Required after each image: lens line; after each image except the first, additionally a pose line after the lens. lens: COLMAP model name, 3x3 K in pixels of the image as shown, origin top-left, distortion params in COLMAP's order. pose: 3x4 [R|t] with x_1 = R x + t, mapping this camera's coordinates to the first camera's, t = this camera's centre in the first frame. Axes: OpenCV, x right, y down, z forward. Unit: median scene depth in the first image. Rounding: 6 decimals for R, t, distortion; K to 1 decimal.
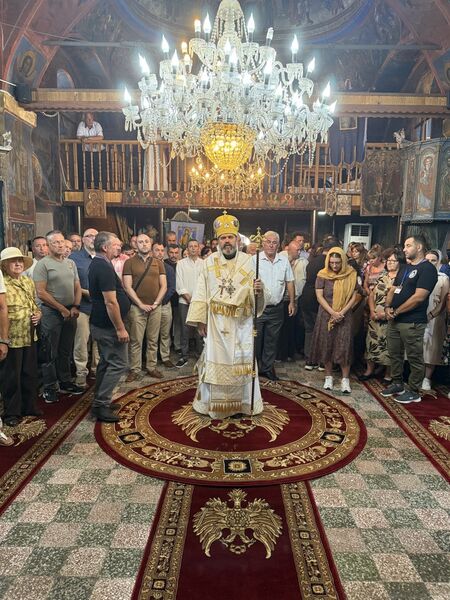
lens RADIAL K [[423.0, 0, 226.1], [0, 423.0, 302.1], [0, 0, 1]] dist [0.026994, -0.029400]
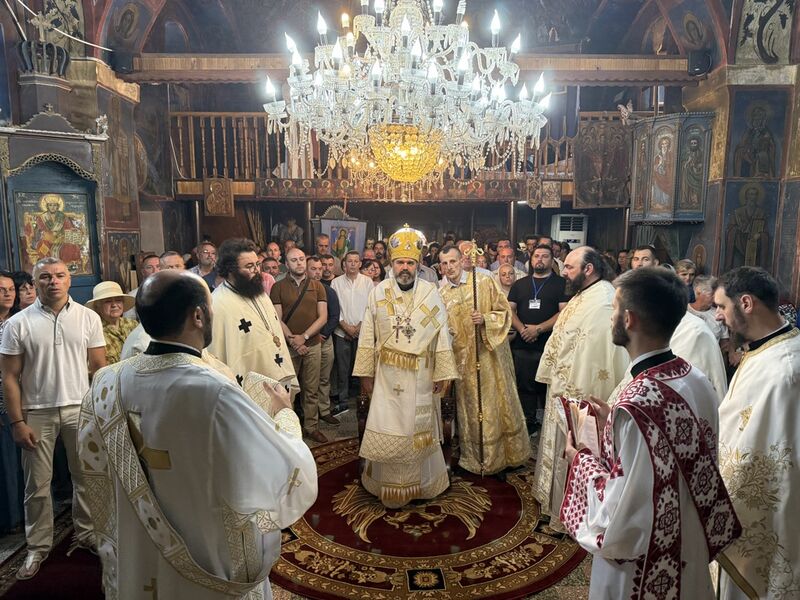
lens RADIAL K [[564.0, 0, 399.7], [0, 564.0, 301.8], [0, 0, 1]] dist [0.026994, -0.029400]
pose [[0.999721, -0.017693, 0.015618, -0.020760], [0.017808, 0.999815, -0.007220, -0.074193], [-0.015487, 0.007497, 0.999852, 0.006867]]
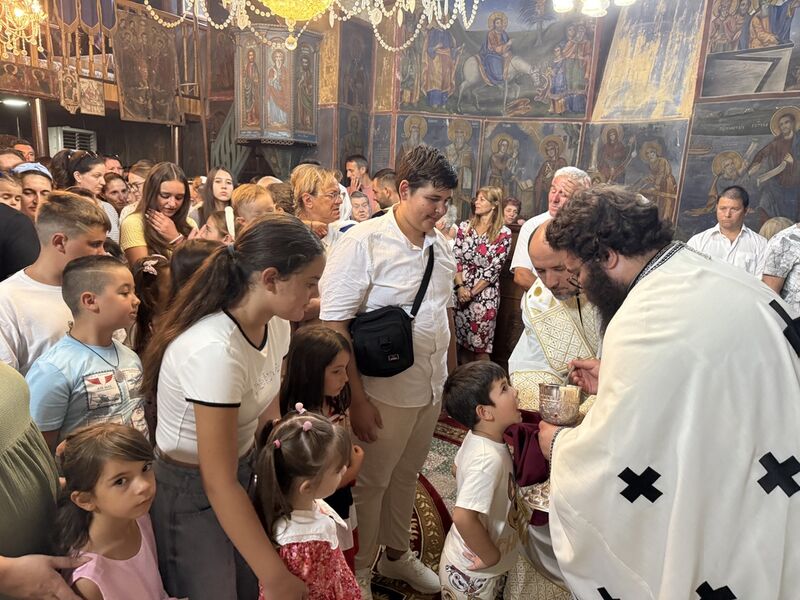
lens RADIAL K [[564.4, 0, 403.9], [0, 564.4, 296.0], [0, 0, 1]] dist [0.036216, -0.041437]
pose [[0.531261, -0.154130, 0.833070, -0.392164], [0.073397, 0.987988, 0.135986, -0.068197], [-0.844023, -0.011100, 0.536192, 0.442430]]
